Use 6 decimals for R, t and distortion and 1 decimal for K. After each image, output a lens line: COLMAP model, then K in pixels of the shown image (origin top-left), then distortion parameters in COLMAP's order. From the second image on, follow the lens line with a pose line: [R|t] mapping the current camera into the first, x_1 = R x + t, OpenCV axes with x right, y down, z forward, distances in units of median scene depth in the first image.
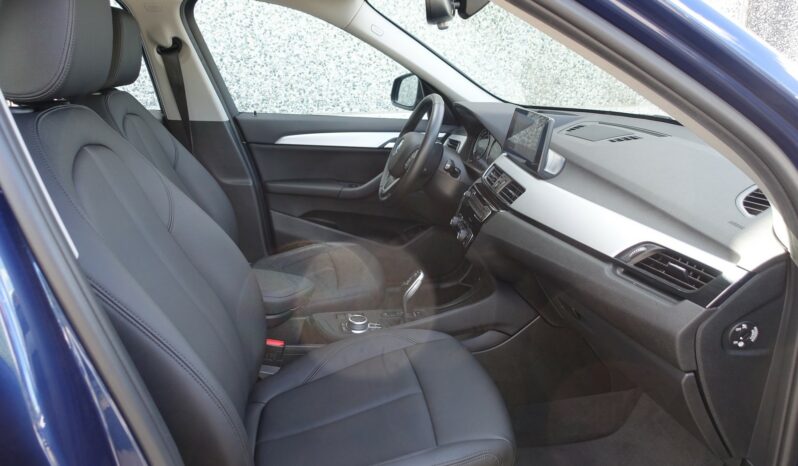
lens RADIAL K [[549.5, 0, 400.6], [0, 549.5, 229.5], [0, 0, 1]] dist [-0.001480, -0.003857]
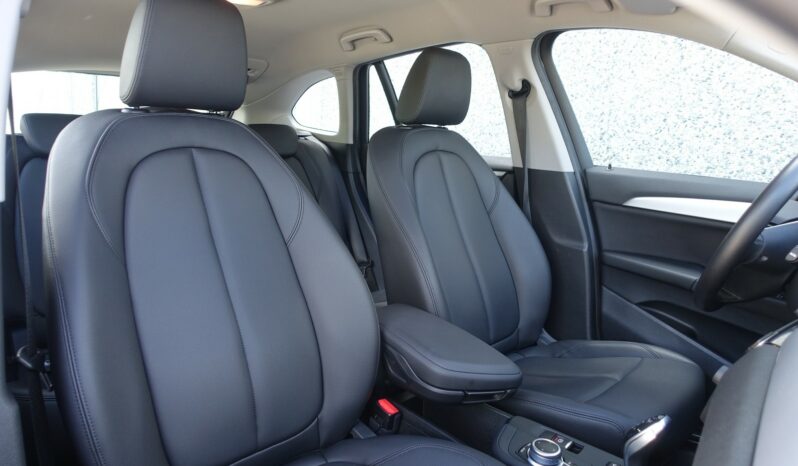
lens RADIAL K [[549.5, 0, 396.4], [0, 549.5, 232.5], [0, 0, 1]] dist [-0.001480, -0.003857]
pose [[0.576262, 0.140397, -0.805115, 0.153504], [-0.256402, 0.966454, -0.014988, -0.015314], [0.776003, 0.215070, 0.592929, 0.193839]]
